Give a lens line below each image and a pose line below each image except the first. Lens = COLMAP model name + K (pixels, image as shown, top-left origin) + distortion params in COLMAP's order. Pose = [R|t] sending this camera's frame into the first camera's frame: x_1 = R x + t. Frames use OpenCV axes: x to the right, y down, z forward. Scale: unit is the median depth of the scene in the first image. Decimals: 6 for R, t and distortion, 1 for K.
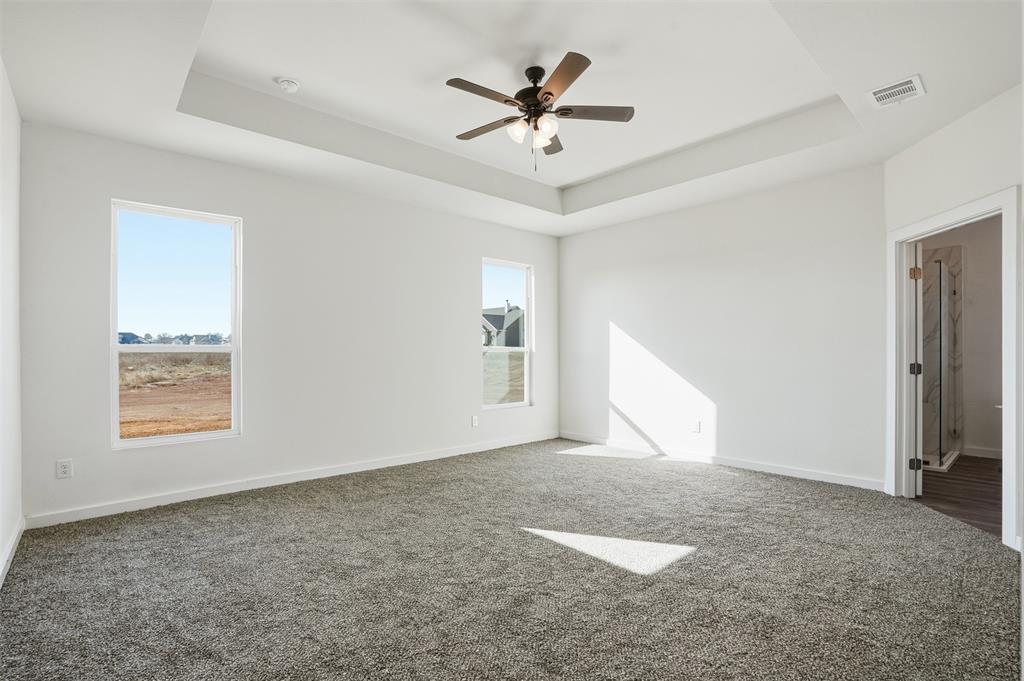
lens RADIAL K [[481.1, 0, 516.7], [0, 481.1, 344.5], [0, 0, 1]] dist [-0.041859, 0.008773]
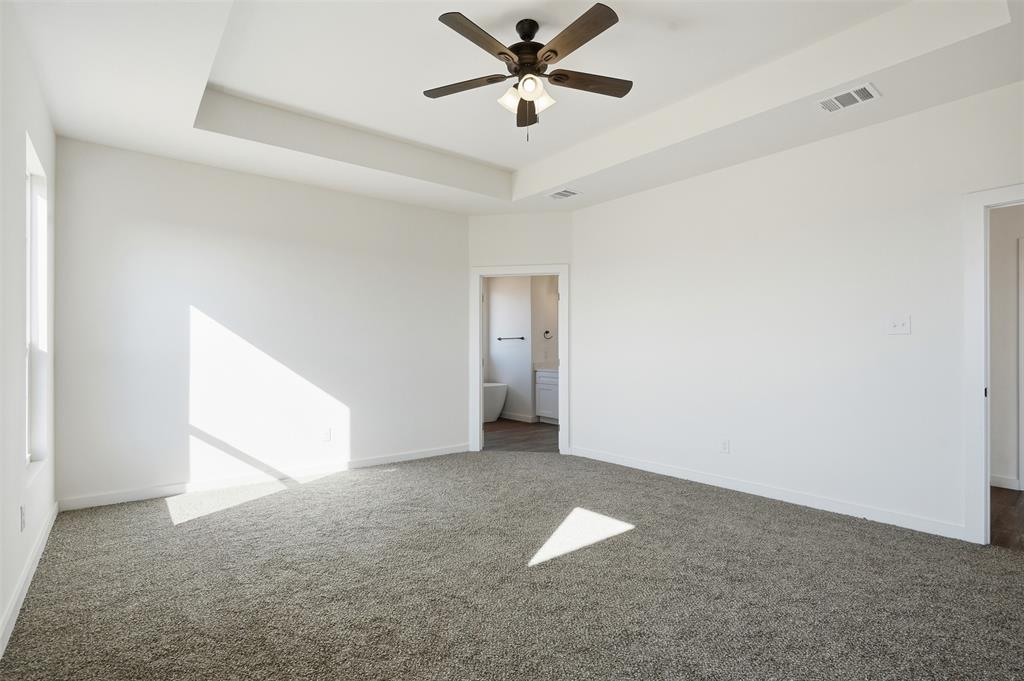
lens RADIAL K [[481.1, 0, 513.8], [0, 481.1, 347.3], [0, 0, 1]] dist [-0.041859, 0.008773]
pose [[0.070425, 0.006644, 0.997495, -0.612800], [-0.017478, 0.999833, -0.005425, 0.007924], [-0.997364, -0.017052, 0.070529, 0.726926]]
